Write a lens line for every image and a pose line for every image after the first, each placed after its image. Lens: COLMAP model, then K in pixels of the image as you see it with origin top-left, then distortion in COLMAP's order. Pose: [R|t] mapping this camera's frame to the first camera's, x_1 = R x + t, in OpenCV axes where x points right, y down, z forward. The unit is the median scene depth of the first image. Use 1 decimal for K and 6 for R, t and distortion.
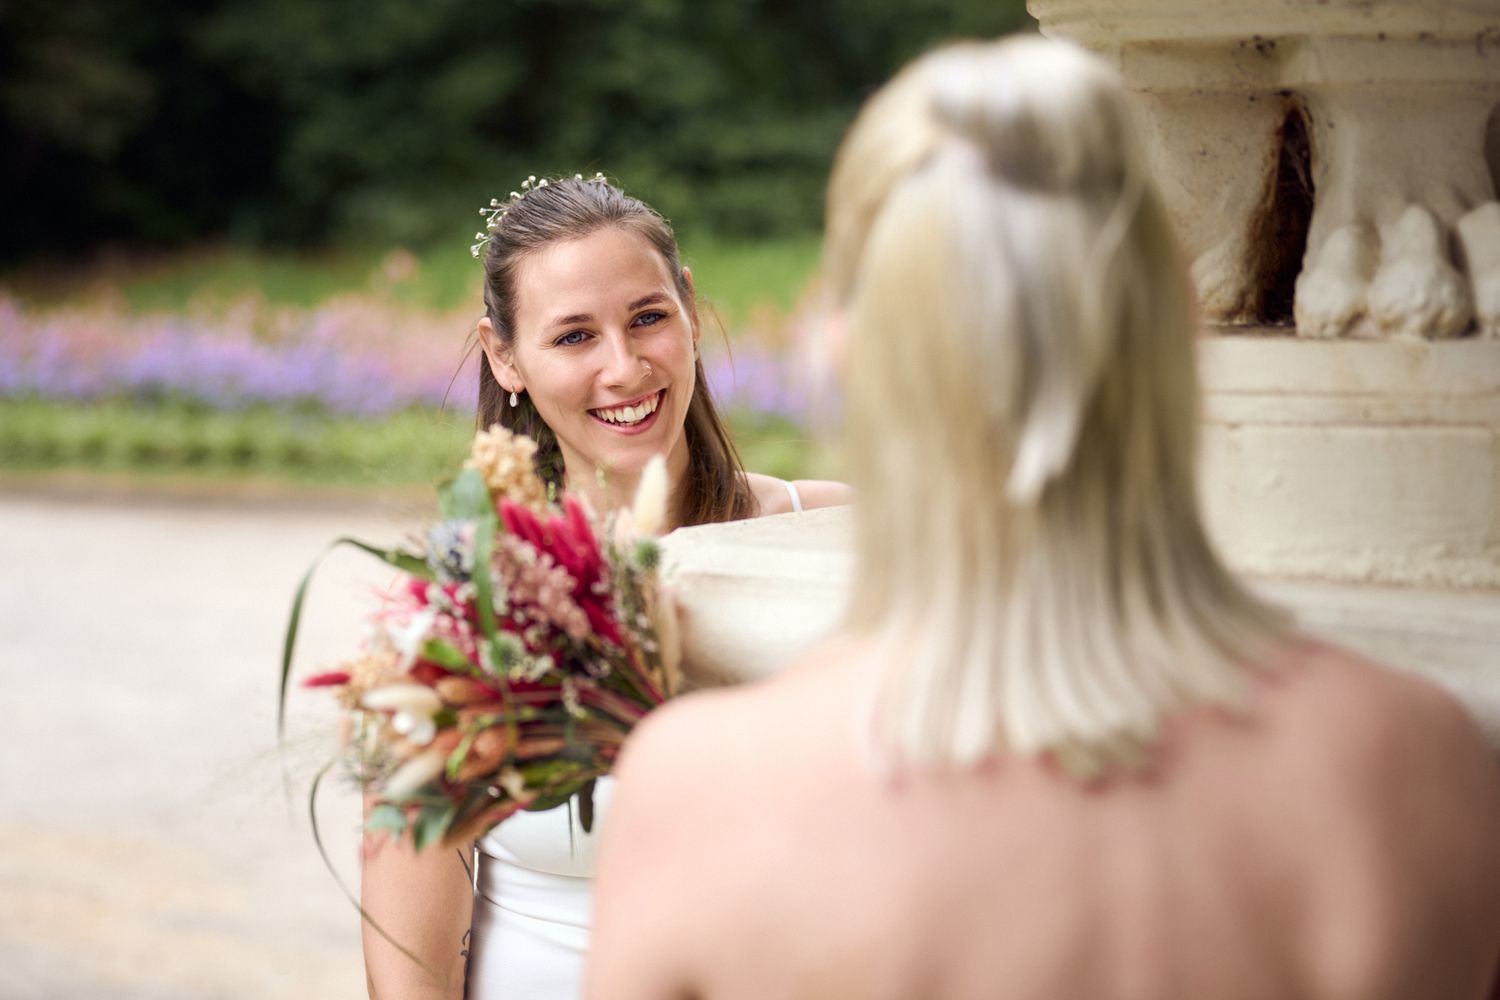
lens RADIAL K [[3323.4, 0, 750.0], [0, 3323.4, 500.0], [0, 0, 1]] dist [0.011417, -0.976147]
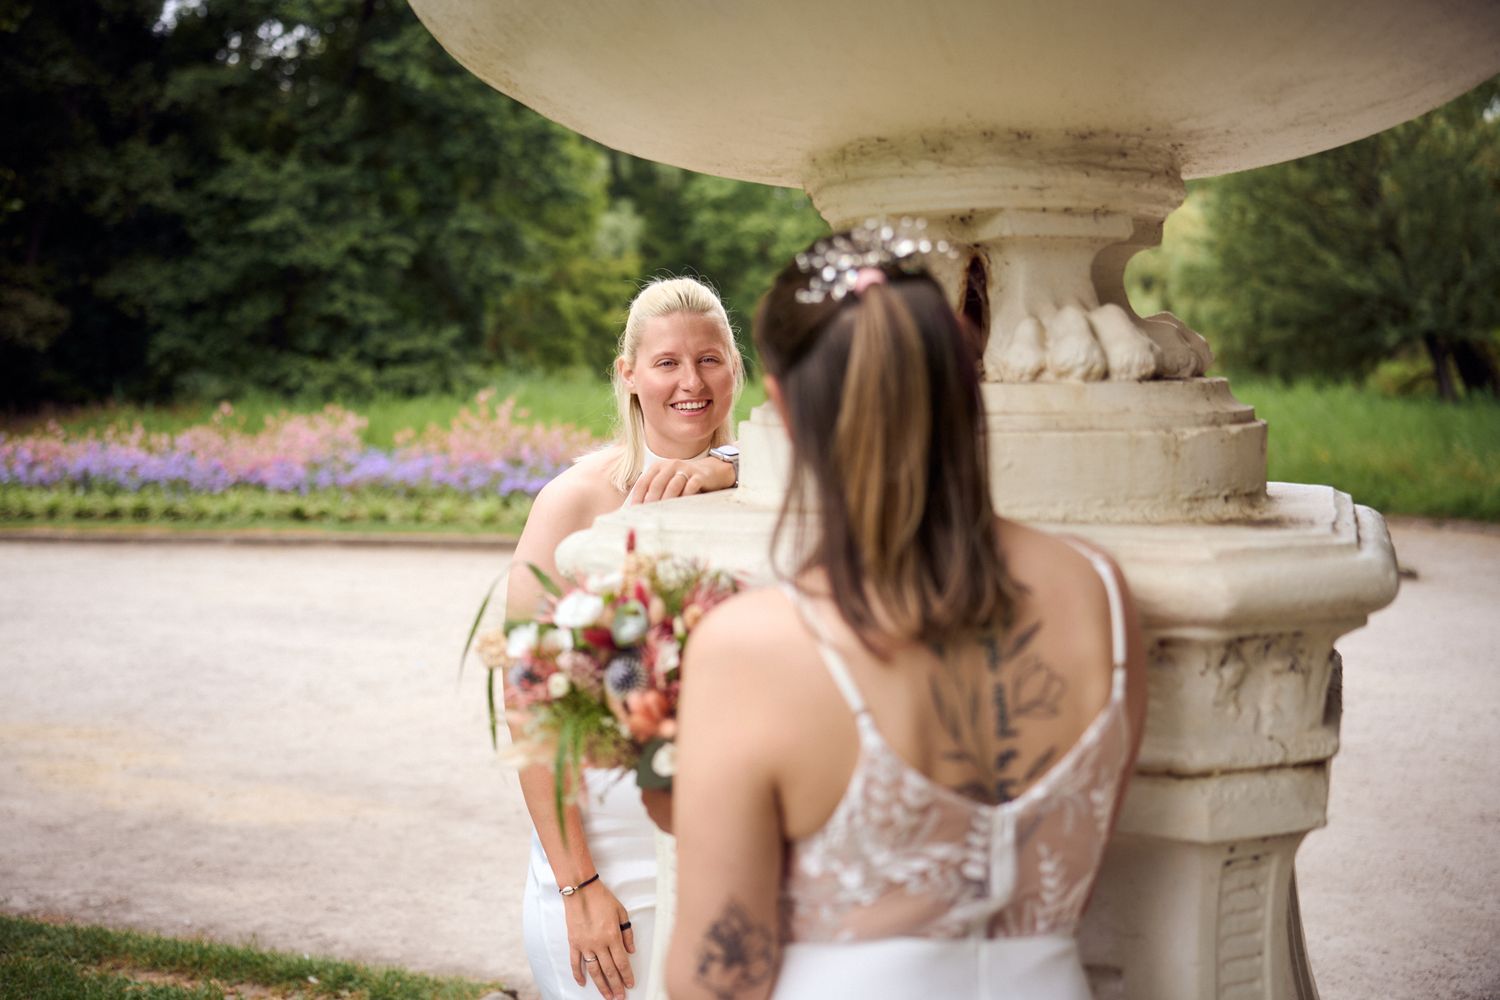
lens RADIAL K [[1648.1, 0, 750.0], [0, 1648.1, 500.0], [0, 0, 1]] dist [-0.009624, -0.000509]
pose [[0.971078, -0.019213, 0.237989, -0.172151], [0.025192, 0.999438, -0.022107, 0.027937], [-0.237431, 0.027463, 0.971016, 0.211741]]
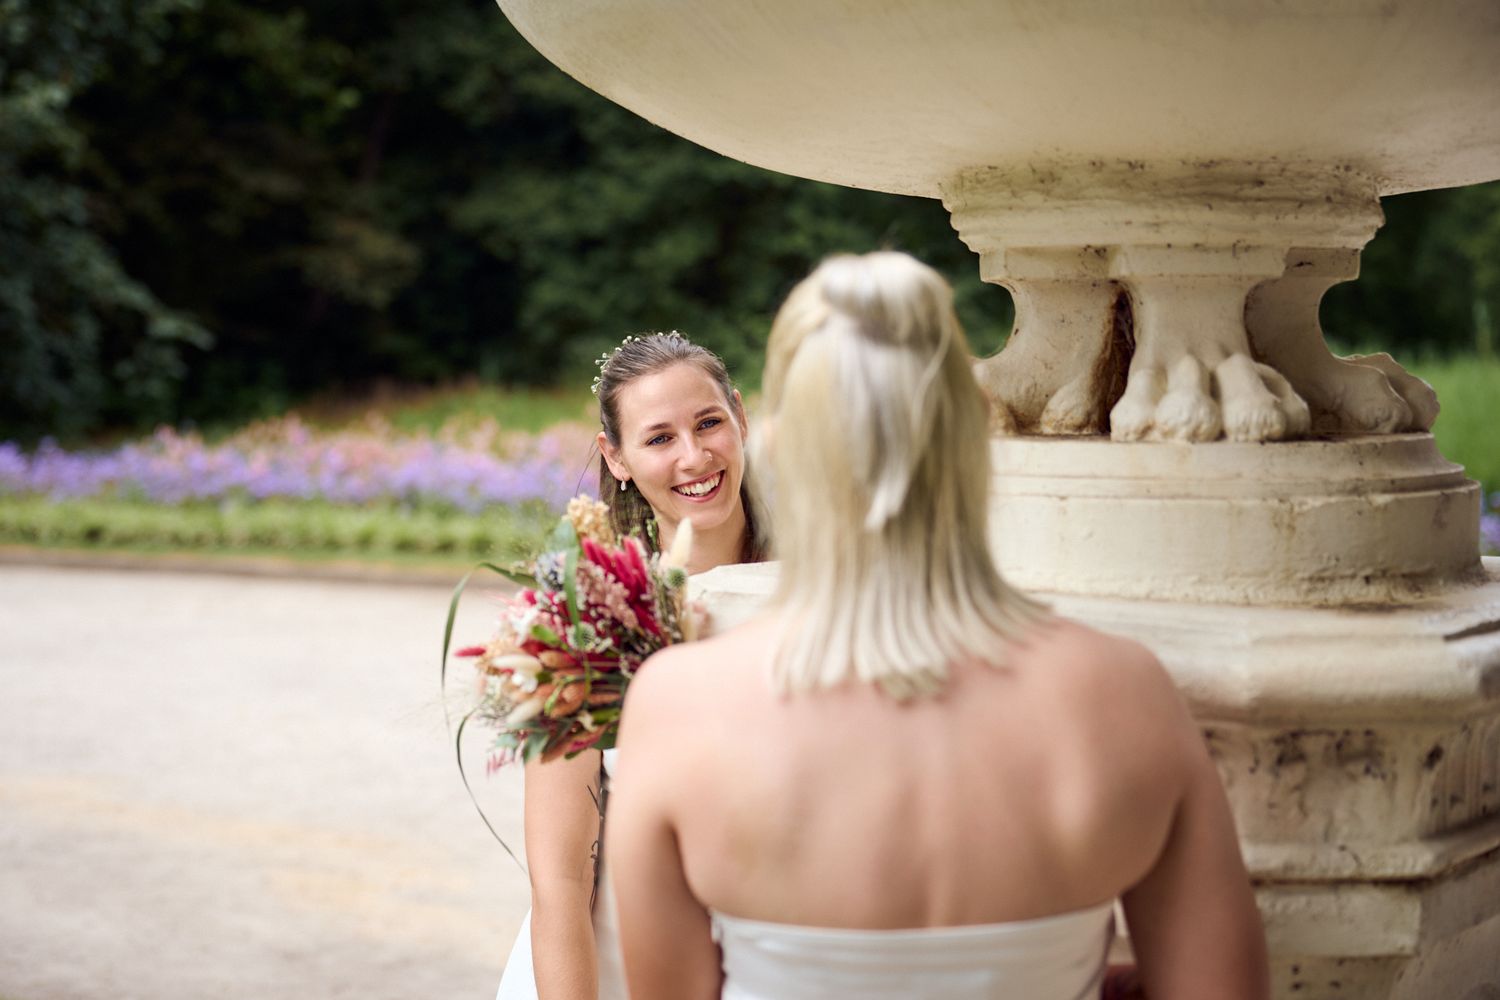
lens RADIAL K [[2870.8, 0, 855.5], [0, 2870.8, 495.3], [0, 0, 1]] dist [-0.025596, -0.270258]
pose [[0.999460, 0.008914, -0.031641, 0.091934], [-0.010130, 0.999209, -0.038463, 0.028762], [0.031273, 0.038763, 0.998759, -0.333664]]
